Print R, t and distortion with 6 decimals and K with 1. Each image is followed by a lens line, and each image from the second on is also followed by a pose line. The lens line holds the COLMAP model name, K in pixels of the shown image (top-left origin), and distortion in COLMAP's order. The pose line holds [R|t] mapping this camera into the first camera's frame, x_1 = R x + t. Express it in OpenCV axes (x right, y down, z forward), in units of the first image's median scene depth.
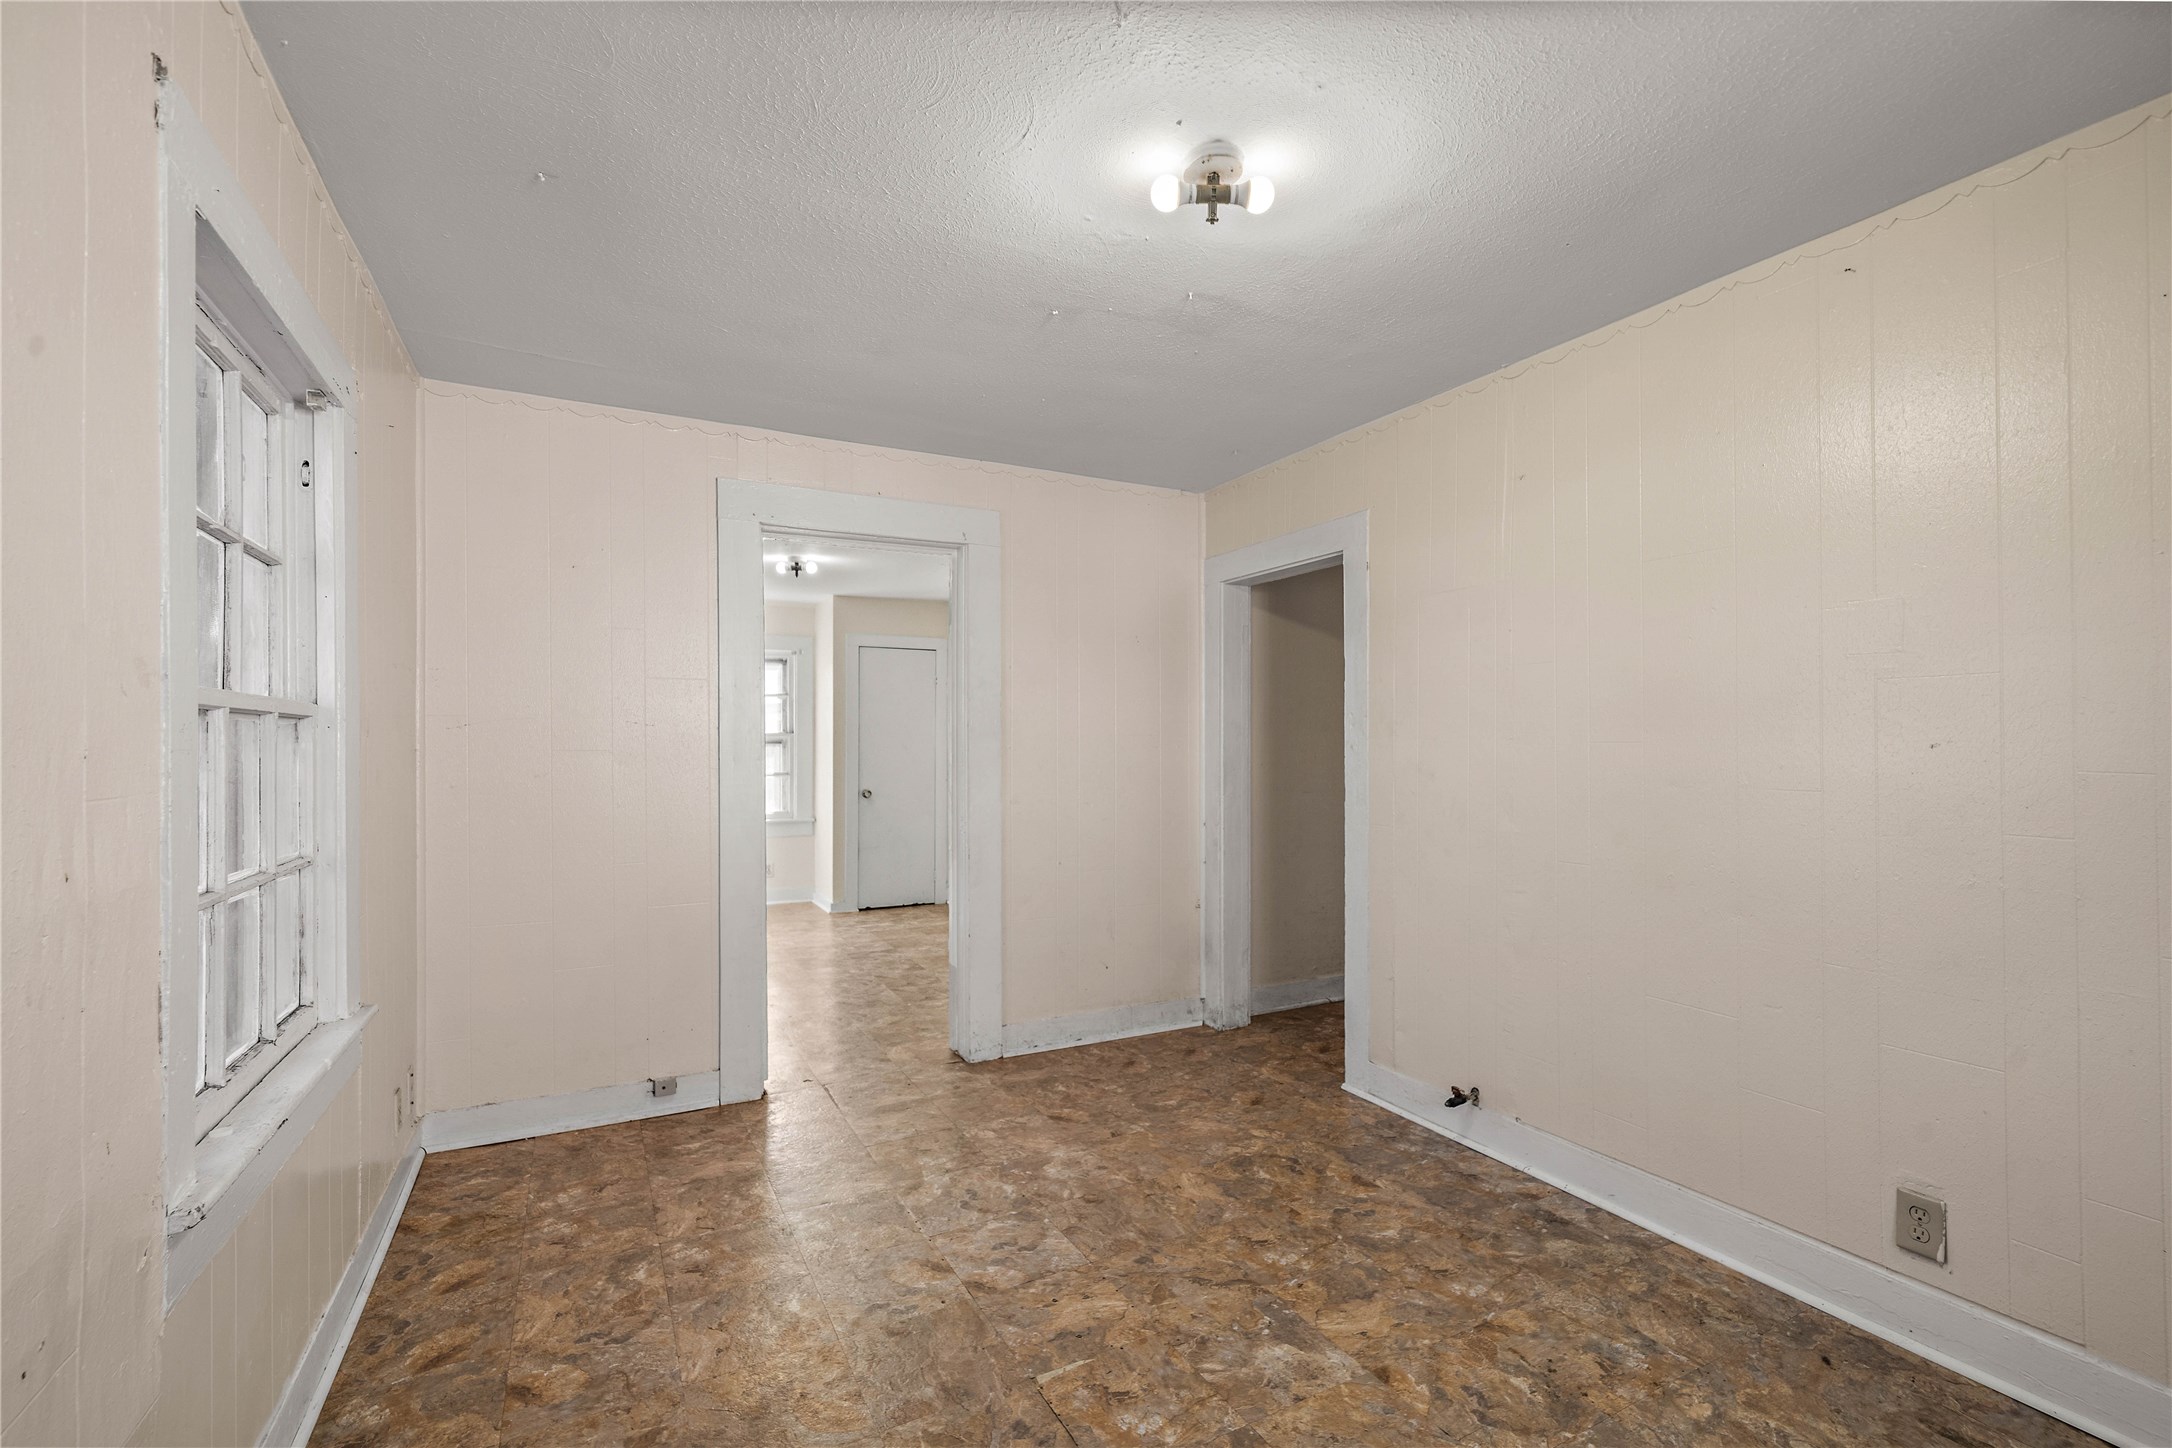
lens RADIAL K [[944.5, 0, 1095.9], [0, 944.5, 738.0], [0, 0, 1]] dist [0.003115, 0.000214]
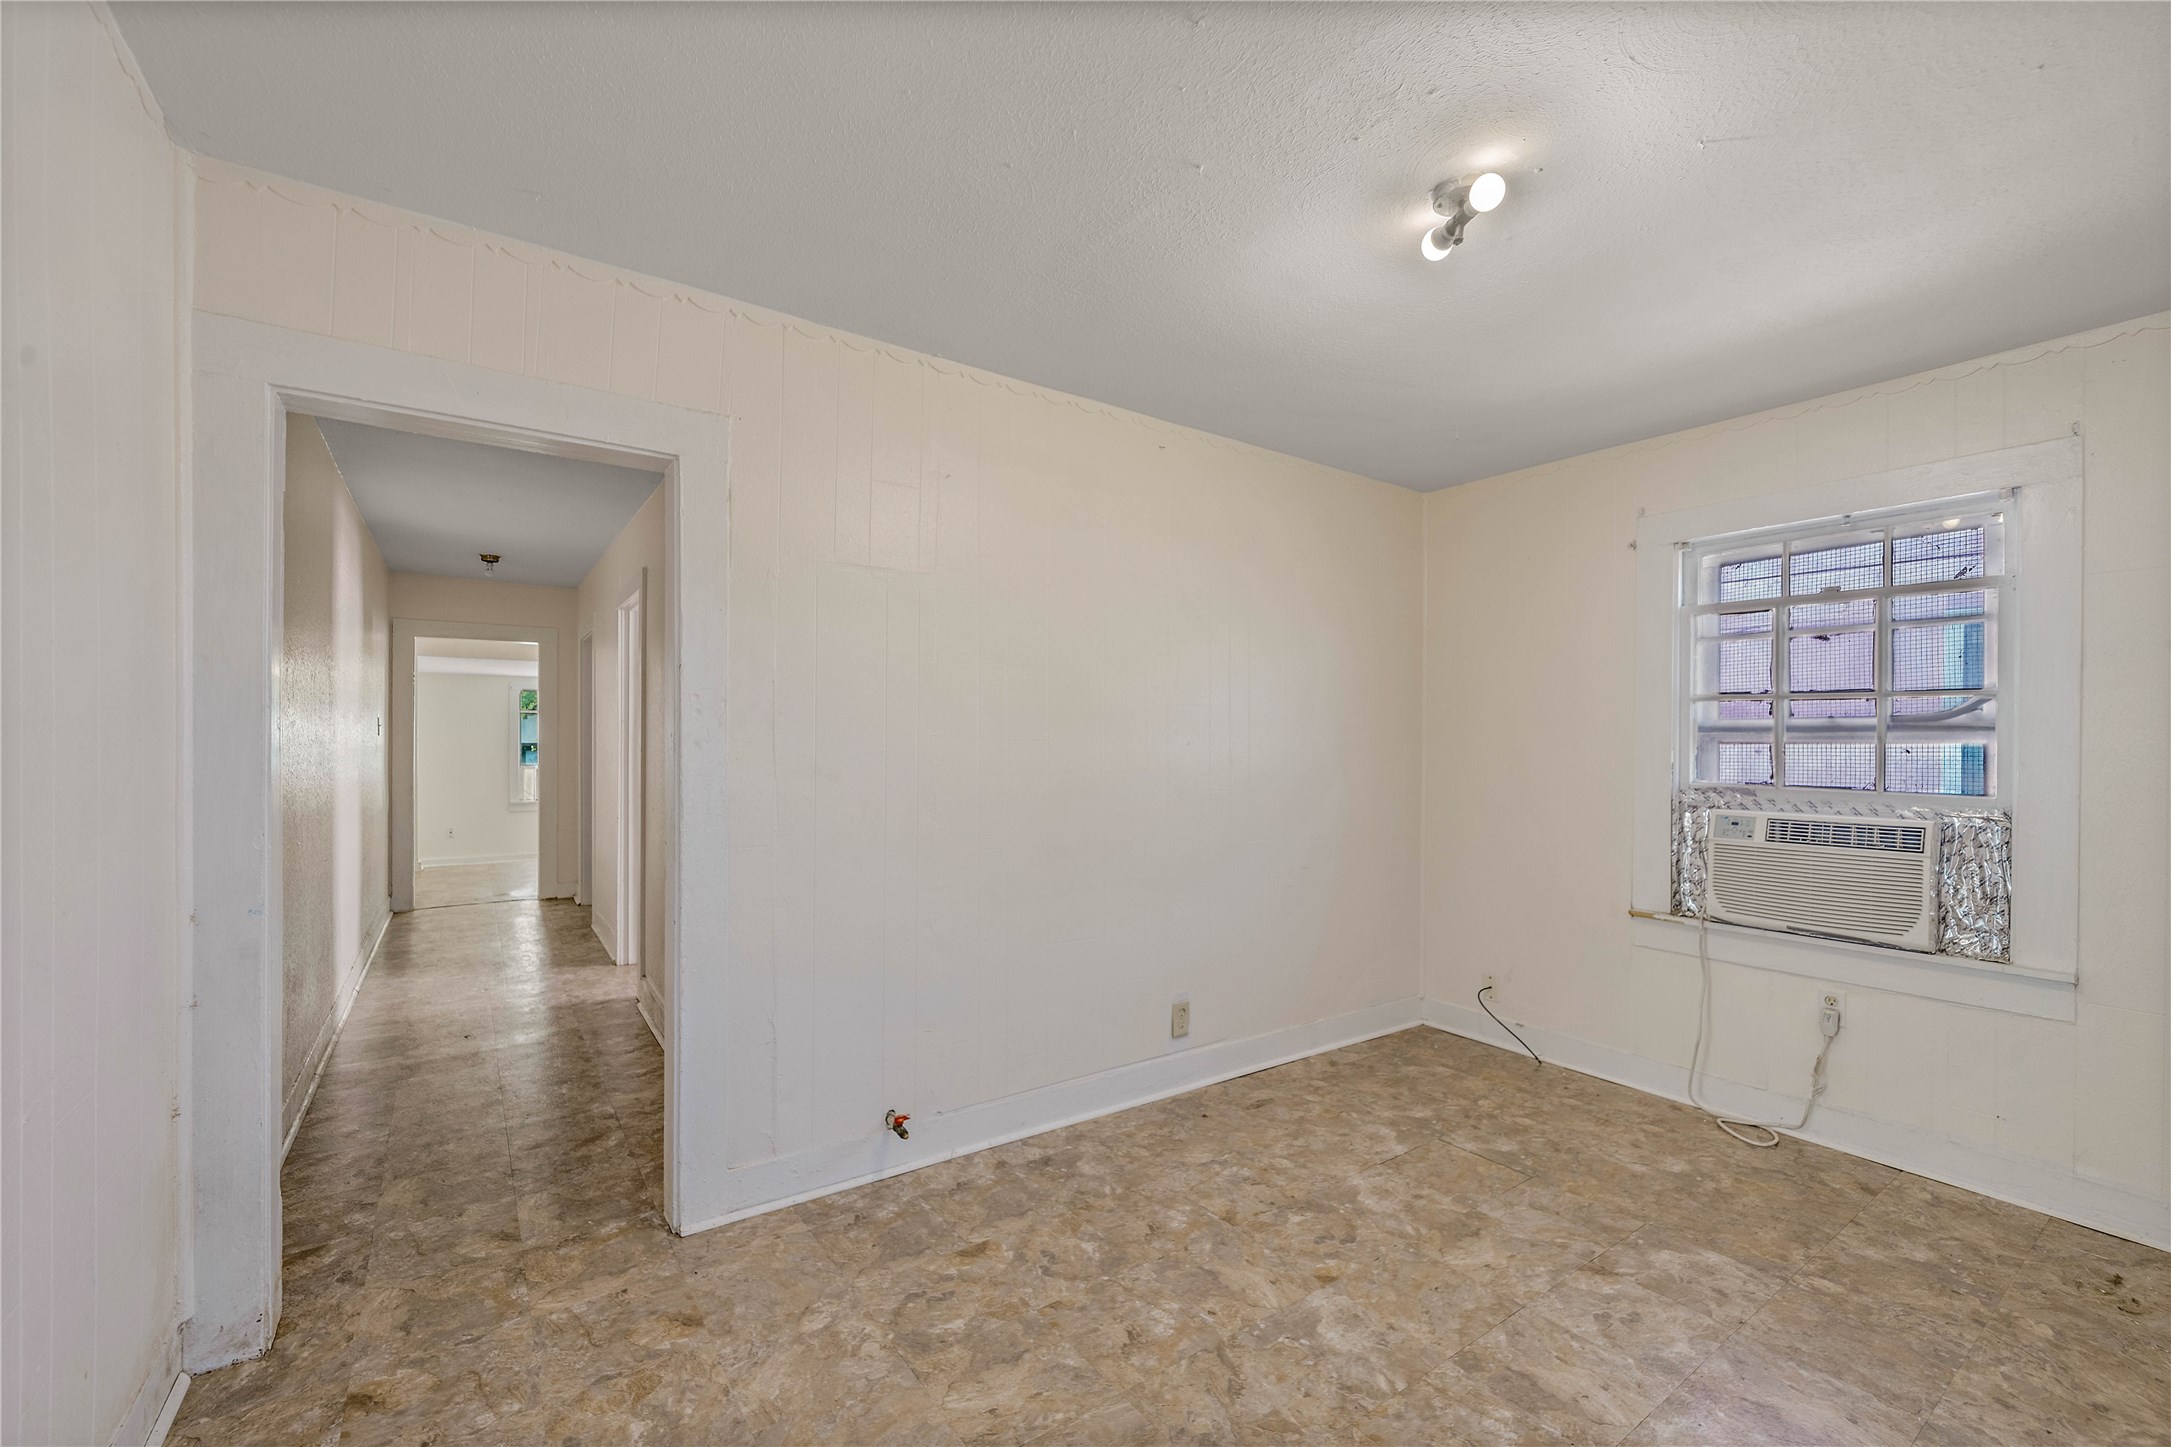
lens RADIAL K [[884.7, 0, 1082.3], [0, 884.7, 743.1], [0, 0, 1]] dist [0.000799, 0.000193]
pose [[-0.113813, -0.007065, 0.993477, -0.619527], [-0.016626, 0.999848, 0.005205, 0.001638], [-0.993363, -0.015925, -0.113913, 1.178225]]
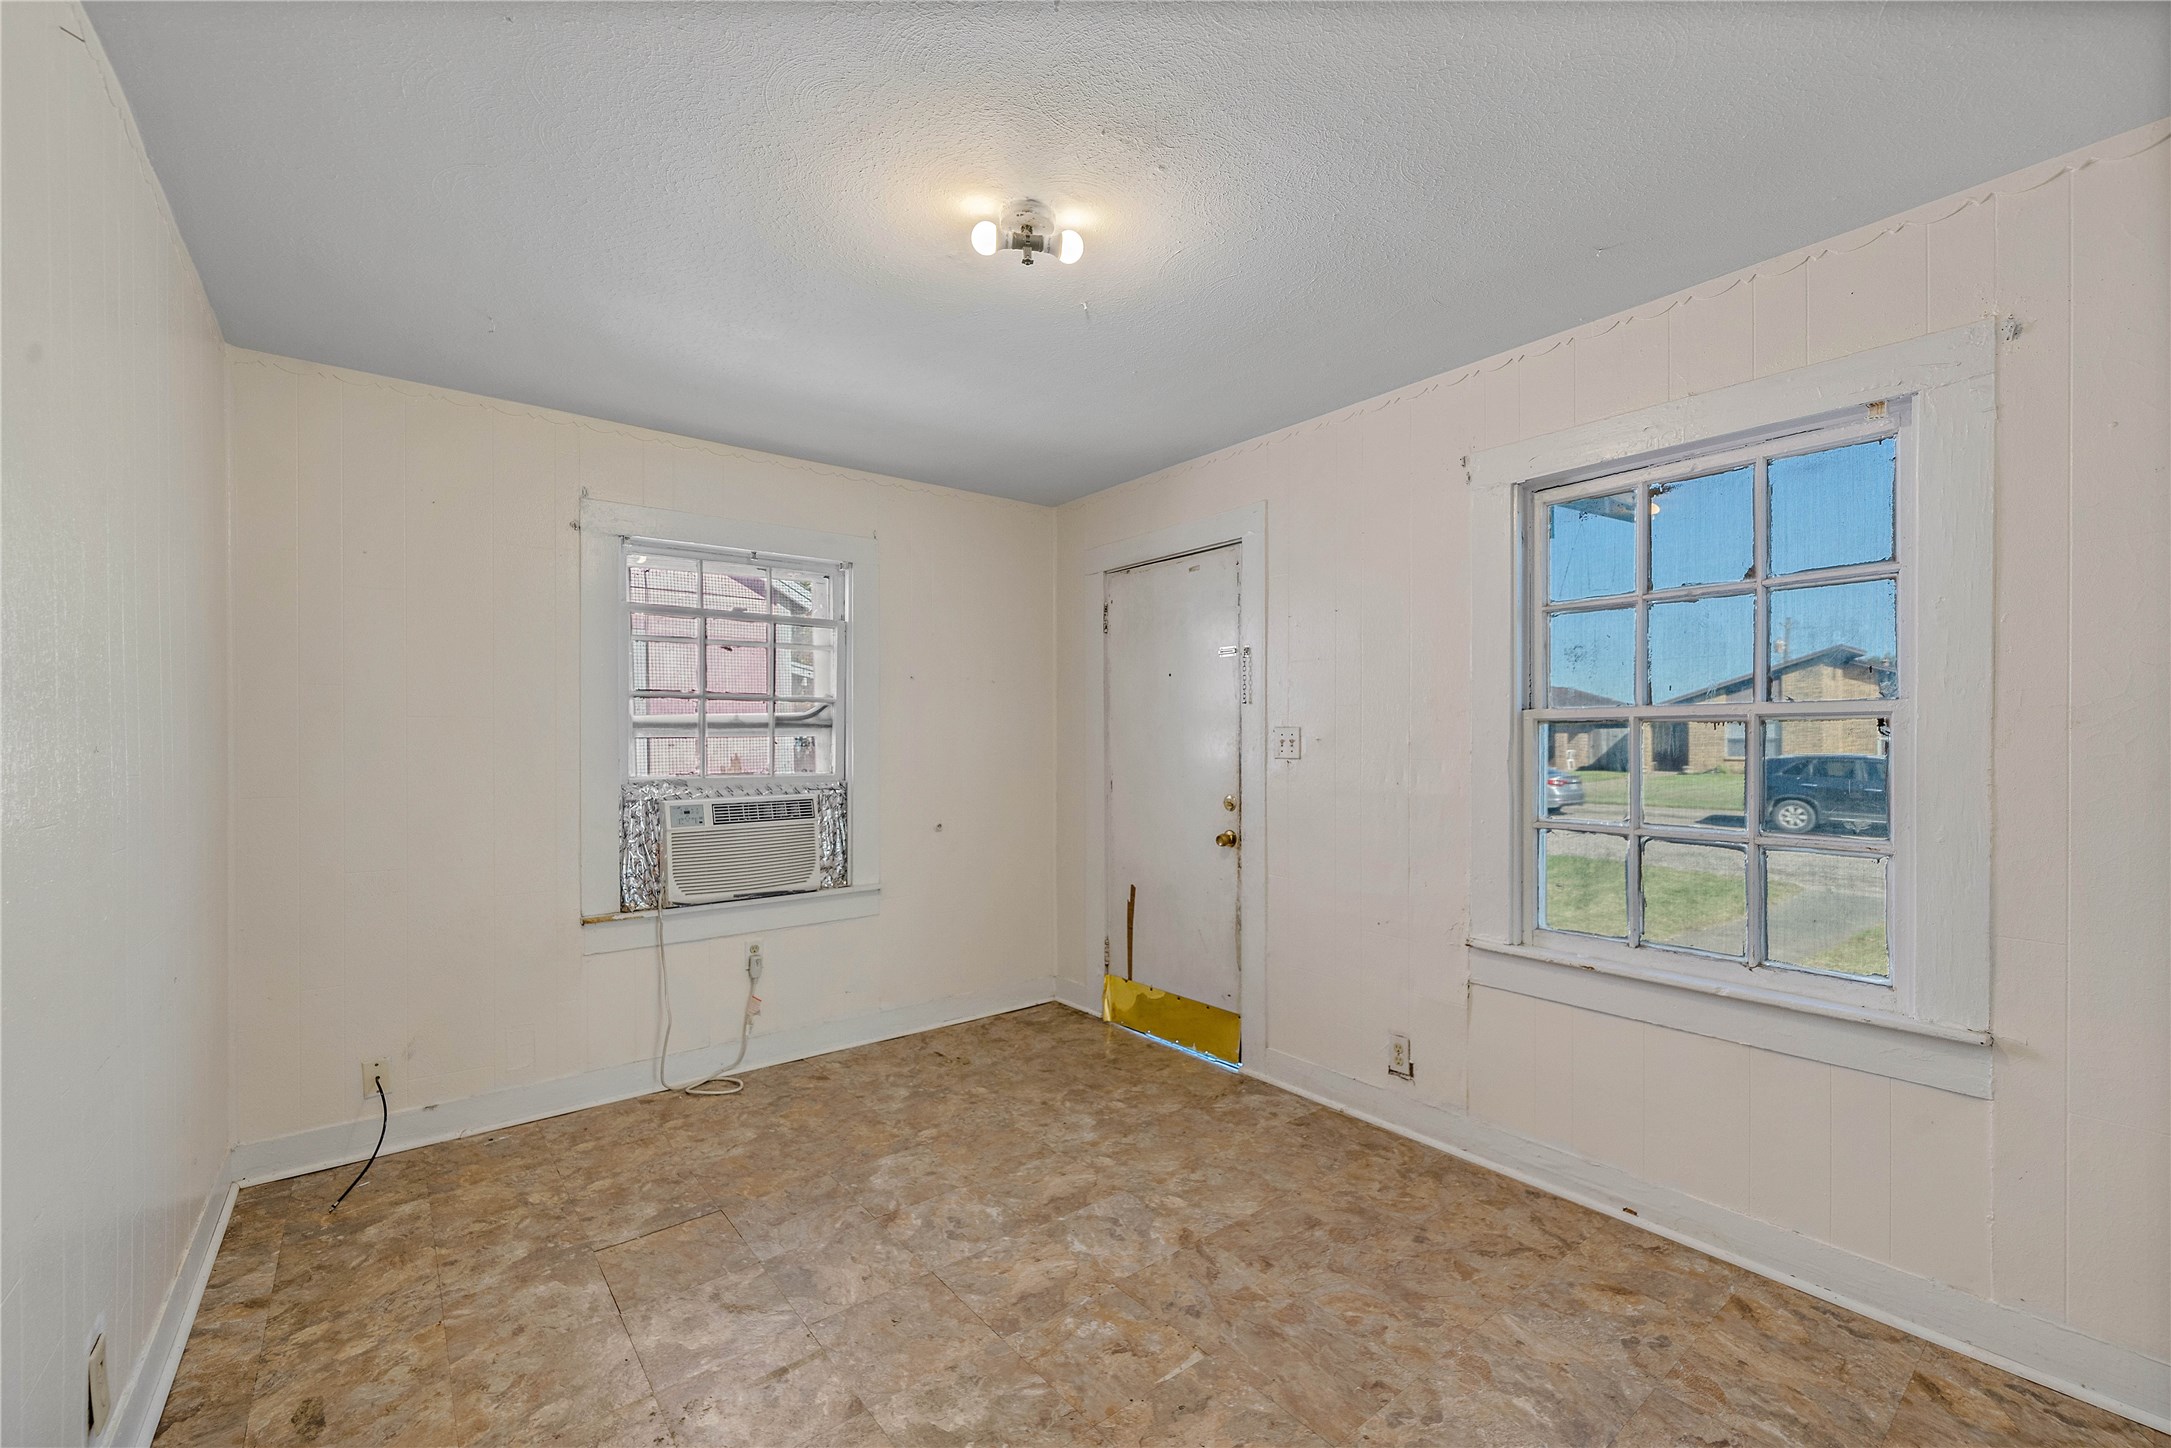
lens RADIAL K [[884.7, 0, 1082.3], [0, 884.7, 743.6], [0, 0, 1]] dist [0.000799, 0.000193]
pose [[-0.986096, 0.005380, -0.166087, 0.181967], [0.005651, 0.999983, -0.001157, 0.006550], [0.166078, -0.002080, -0.986110, 1.567627]]
